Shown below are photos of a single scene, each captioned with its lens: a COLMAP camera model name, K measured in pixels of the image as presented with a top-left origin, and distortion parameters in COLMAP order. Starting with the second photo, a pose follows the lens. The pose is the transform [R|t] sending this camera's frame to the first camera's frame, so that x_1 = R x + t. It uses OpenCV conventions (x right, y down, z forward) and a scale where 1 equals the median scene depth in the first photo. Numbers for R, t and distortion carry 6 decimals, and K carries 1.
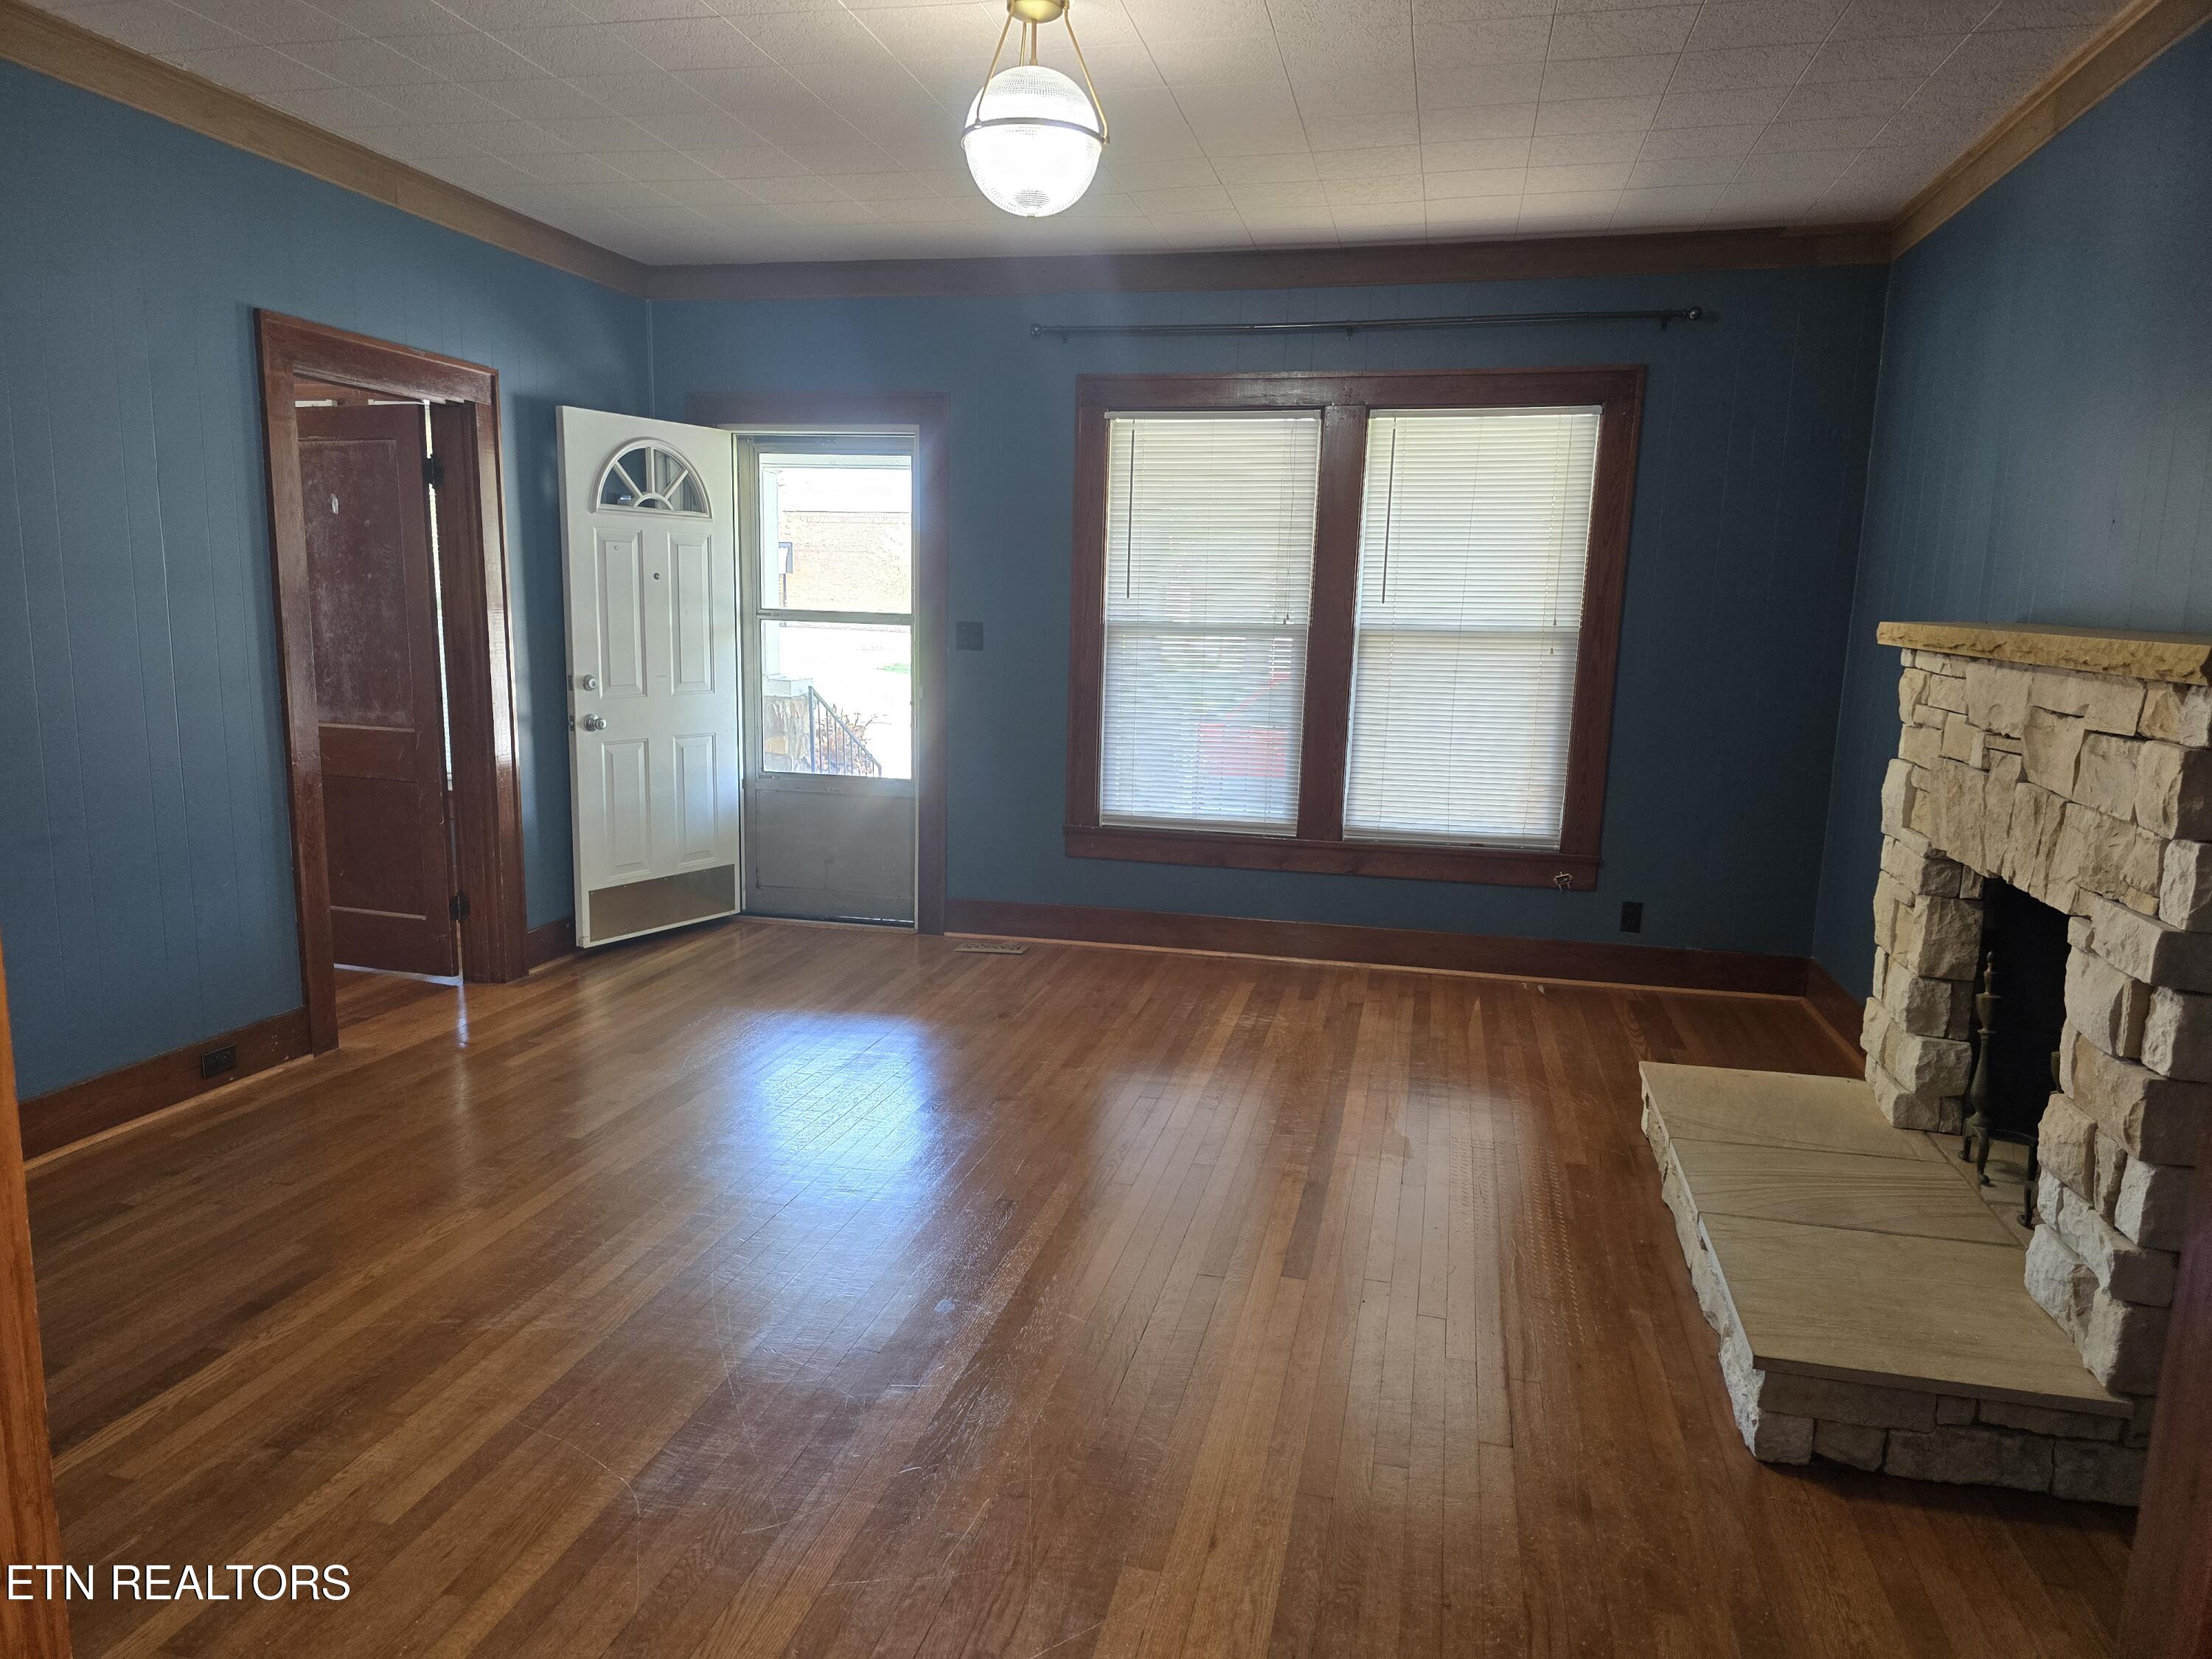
lens RADIAL K [[1485.8, 0, 1043.2], [0, 1485.8, 894.2], [0, 0, 1]] dist [0.002276, -0.000479]
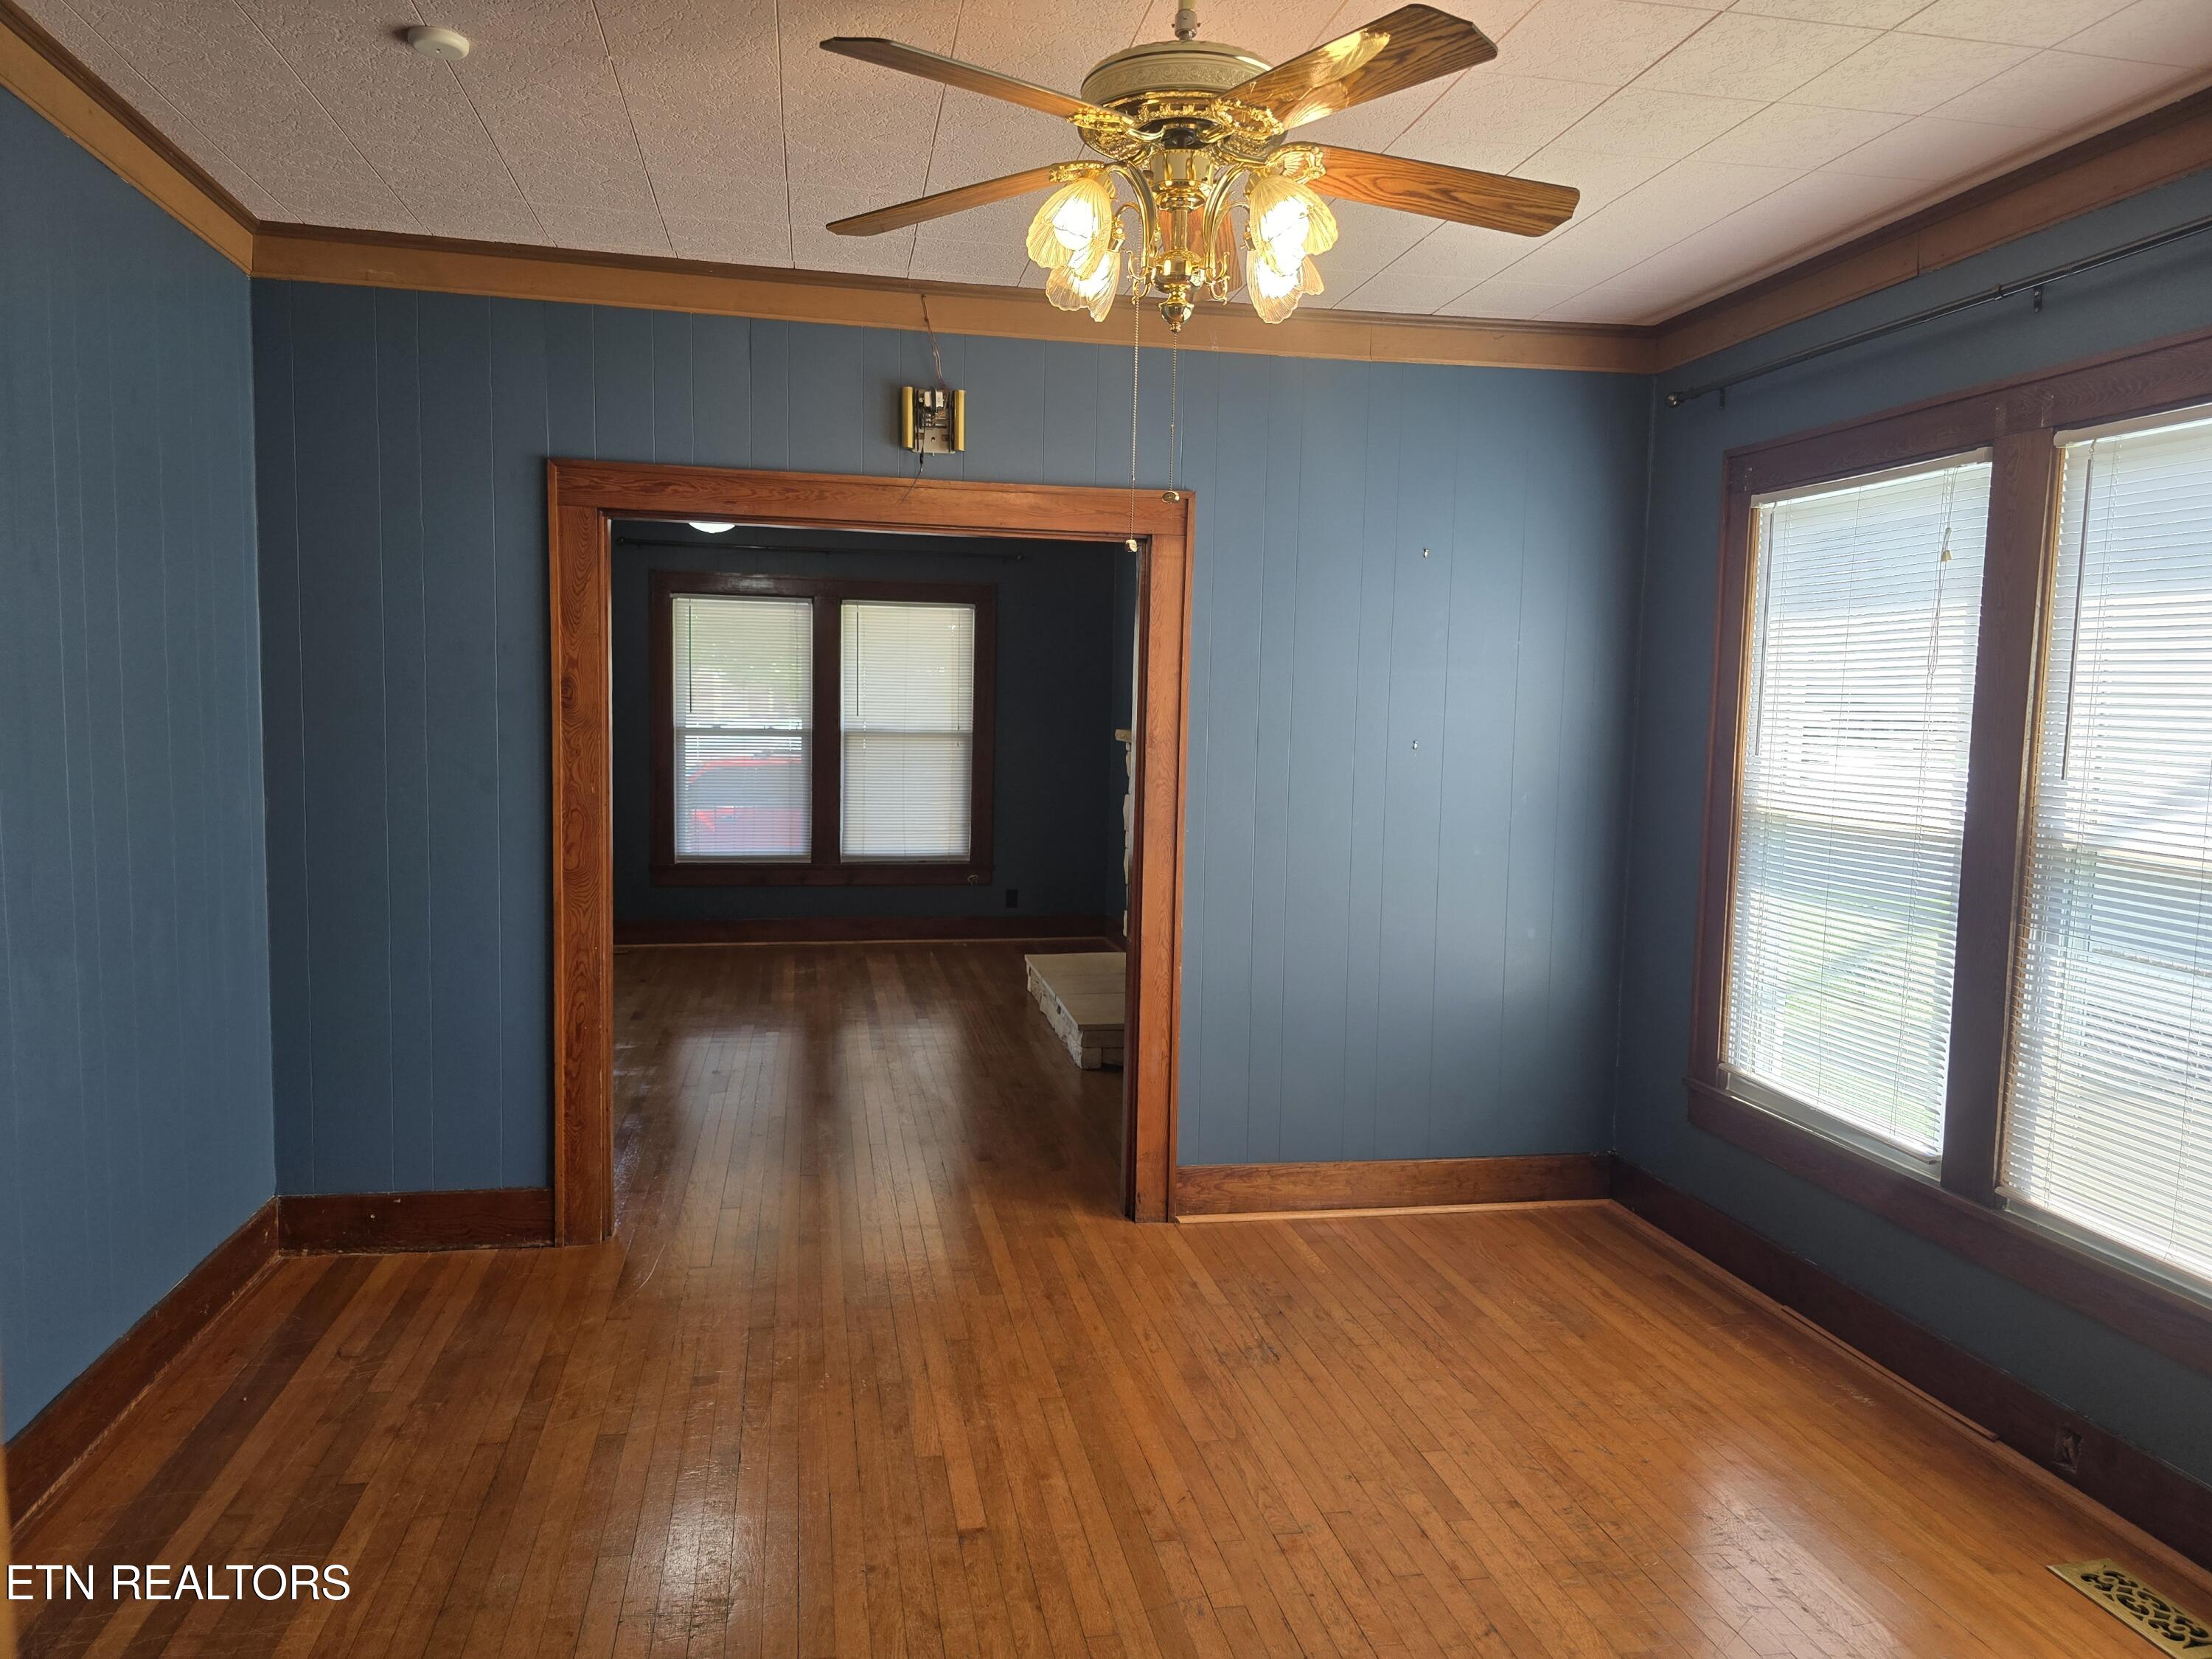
lens RADIAL K [[1499.8, 0, 1106.0], [0, 1499.8, 829.5], [0, 0, 1]] dist [0.000474, -0.000132]
pose [[0.898024, -0.038890, 0.438224, -0.254002], [0.082372, 0.993333, -0.080646, 0.084468], [-0.432166, 0.108520, 0.895241, -0.585032]]
